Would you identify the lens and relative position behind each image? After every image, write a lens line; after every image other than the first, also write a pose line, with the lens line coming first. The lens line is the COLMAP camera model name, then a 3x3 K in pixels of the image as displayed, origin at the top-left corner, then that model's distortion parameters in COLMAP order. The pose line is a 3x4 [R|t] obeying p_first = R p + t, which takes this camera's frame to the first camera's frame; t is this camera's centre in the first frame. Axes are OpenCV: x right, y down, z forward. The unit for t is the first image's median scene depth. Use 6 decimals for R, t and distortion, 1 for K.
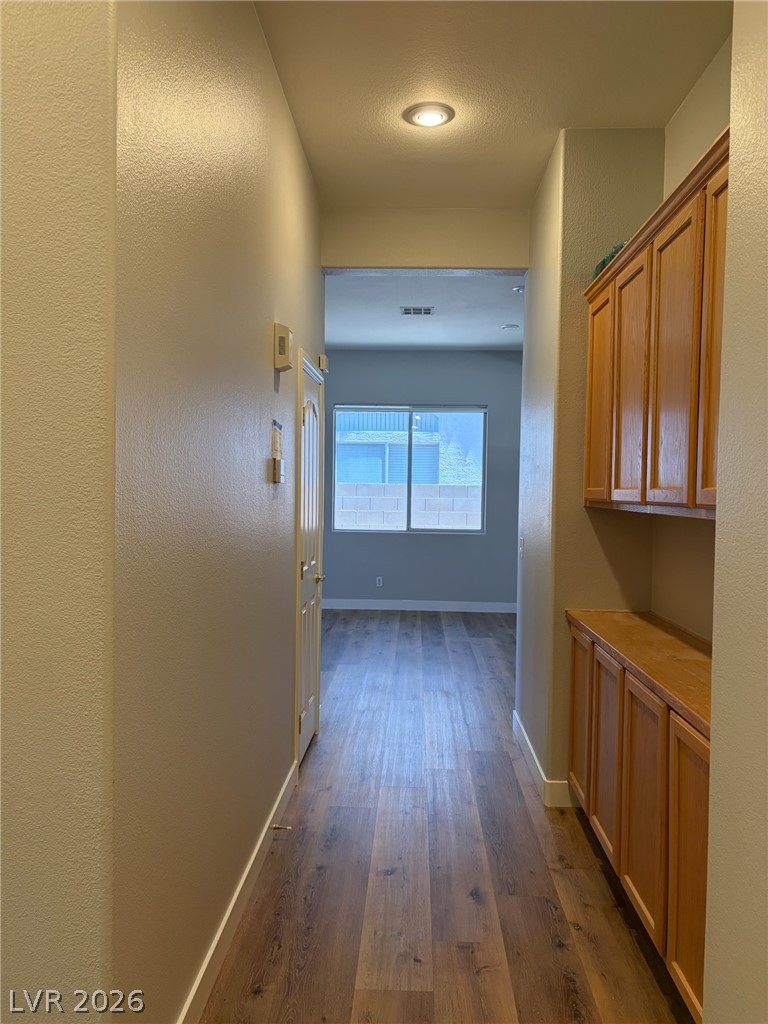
lens RADIAL K [[775.7, 0, 384.0], [0, 775.7, 512.0], [0, 0, 1]] dist [0.043838, -0.051872]
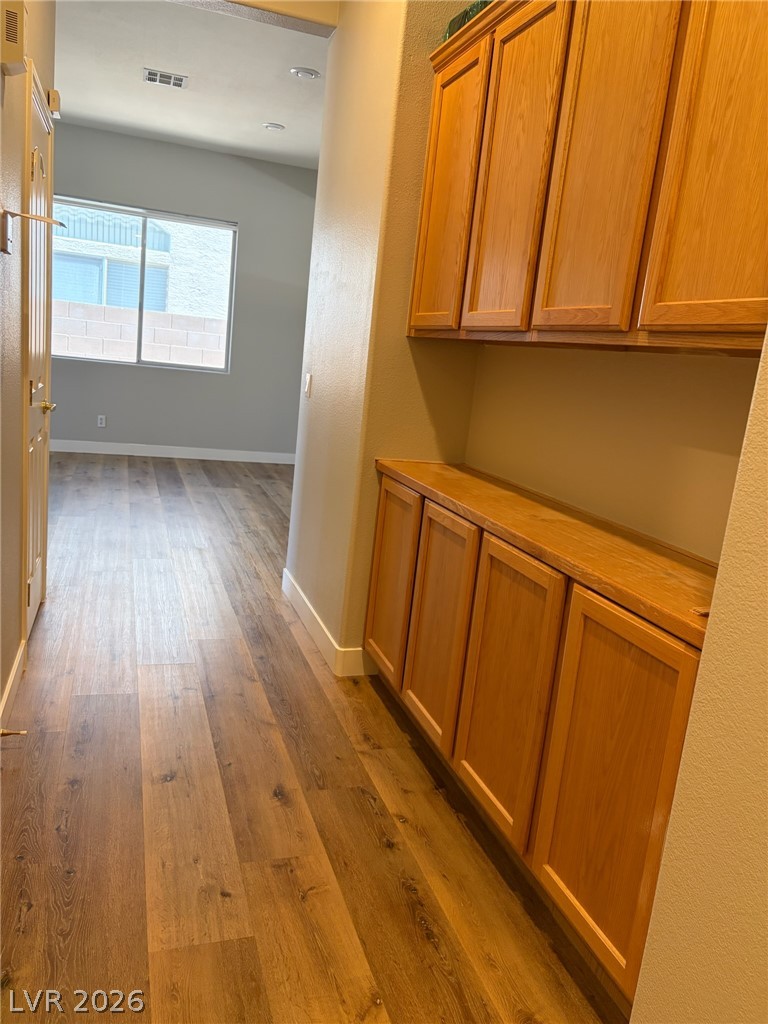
lens RADIAL K [[775.7, 0, 384.0], [0, 775.7, 512.0], [0, 0, 1]] dist [0.043838, -0.051872]
pose [[0.932174, 0.009685, 0.361882, -0.068180], [-0.078315, 0.981365, 0.175468, 0.034473], [-0.353439, -0.191907, 0.915561, 0.214624]]
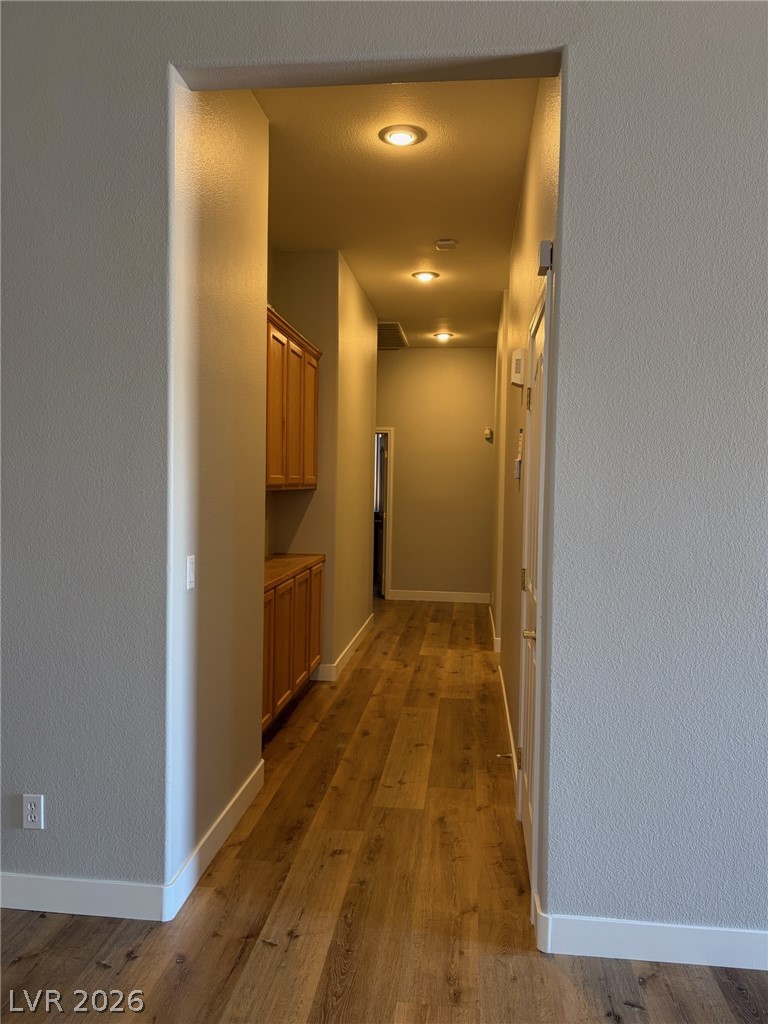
lens RADIAL K [[775.7, 0, 384.0], [0, 775.7, 512.0], [0, 0, 1]] dist [0.043838, -0.051872]
pose [[-0.997037, -0.034864, 0.068565, -0.010368], [-0.029654, 0.996699, 0.075581, -0.066551], [-0.070974, 0.073324, -0.994780, 2.091656]]
